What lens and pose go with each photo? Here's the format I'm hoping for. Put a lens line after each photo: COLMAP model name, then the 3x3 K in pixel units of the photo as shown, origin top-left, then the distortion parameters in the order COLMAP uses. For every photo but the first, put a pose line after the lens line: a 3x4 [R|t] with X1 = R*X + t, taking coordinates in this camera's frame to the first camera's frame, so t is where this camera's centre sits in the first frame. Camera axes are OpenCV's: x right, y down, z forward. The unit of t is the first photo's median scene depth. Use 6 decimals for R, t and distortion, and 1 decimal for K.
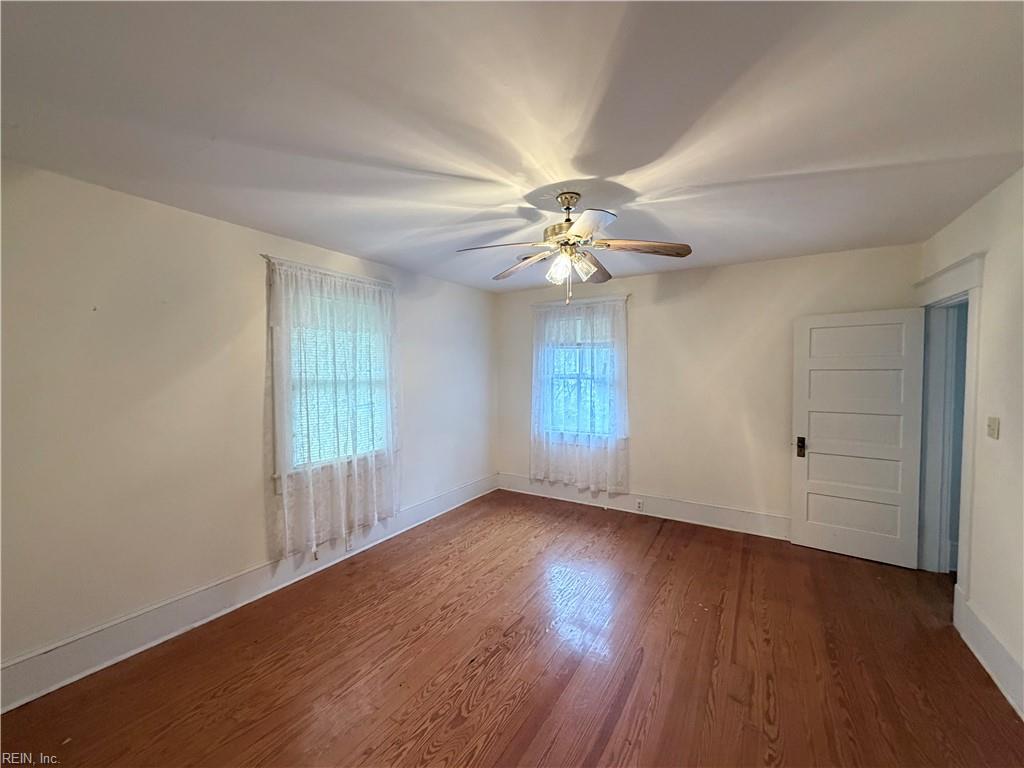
lens RADIAL K [[407.0, 0, 509.9], [0, 407.0, 384.0], [0, 0, 1]] dist [0.000782, 0.000474]
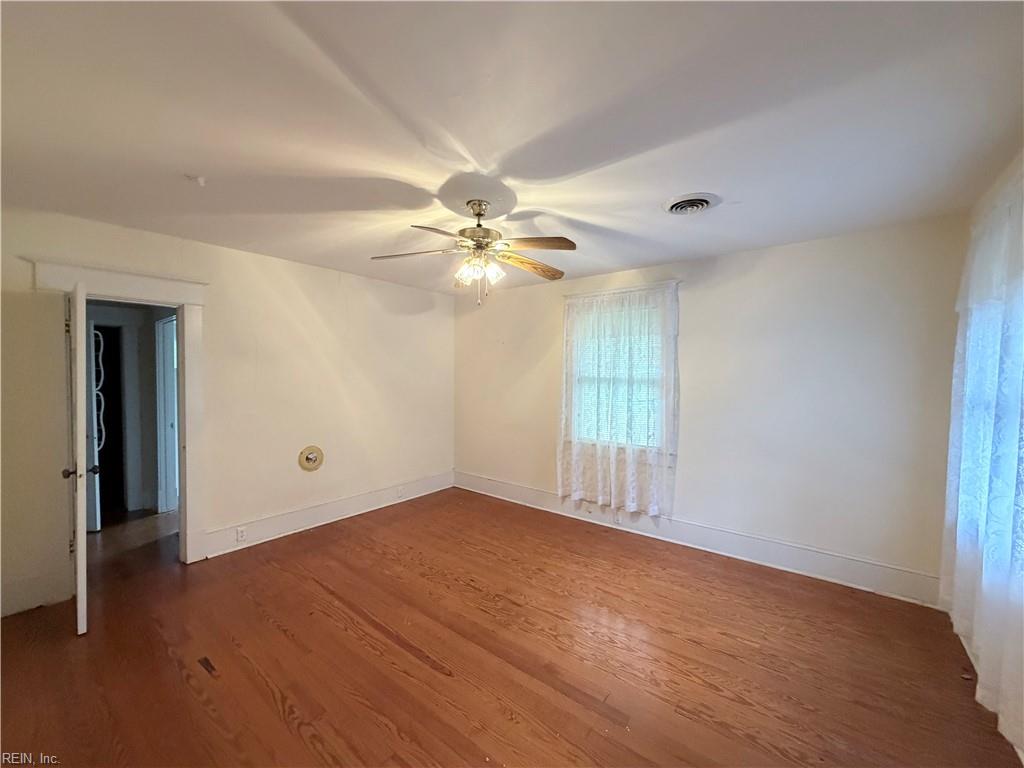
lens RADIAL K [[407.0, 0, 509.9], [0, 407.0, 384.0], [0, 0, 1]] dist [0.000782, 0.000474]
pose [[-0.114122, 0.027552, -0.993085, 0.970381], [-0.041390, 0.998616, 0.032462, -0.021827], [0.992604, 0.044809, -0.112823, 0.984291]]
